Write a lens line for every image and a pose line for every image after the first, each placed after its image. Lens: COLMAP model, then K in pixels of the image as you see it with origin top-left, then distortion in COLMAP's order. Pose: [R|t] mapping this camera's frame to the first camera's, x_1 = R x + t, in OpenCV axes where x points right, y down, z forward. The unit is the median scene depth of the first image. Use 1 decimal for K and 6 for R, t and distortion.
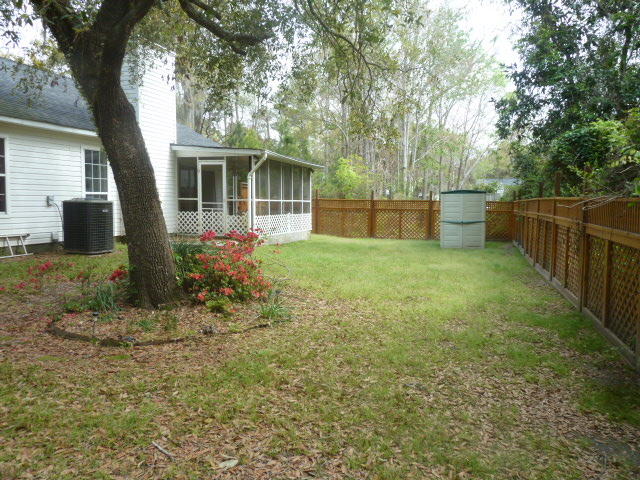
lens RADIAL K [[479.8, 0, 320.1], [0, 479.8, 241.2], [0, 0, 1]] dist [-0.043105, 0.016551]
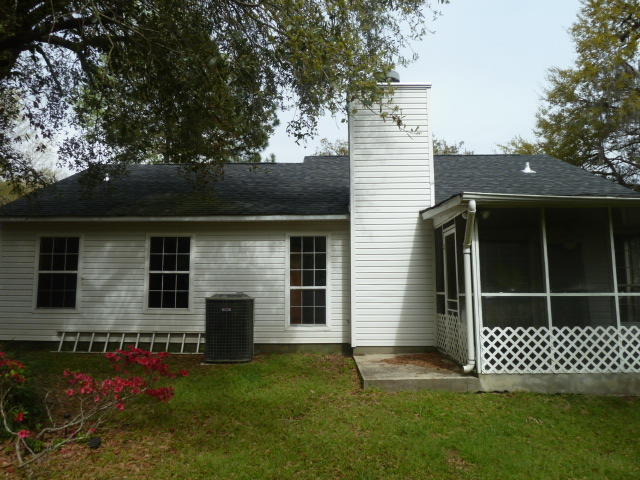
lens RADIAL K [[479.8, 0, 319.7], [0, 479.8, 240.1], [0, 0, 1]] dist [-0.043105, 0.016551]
pose [[0.262586, -0.117087, -0.957778, 0.332606], [-0.077328, 0.986864, -0.141843, -0.066890], [0.961805, 0.111309, 0.250083, 0.810024]]
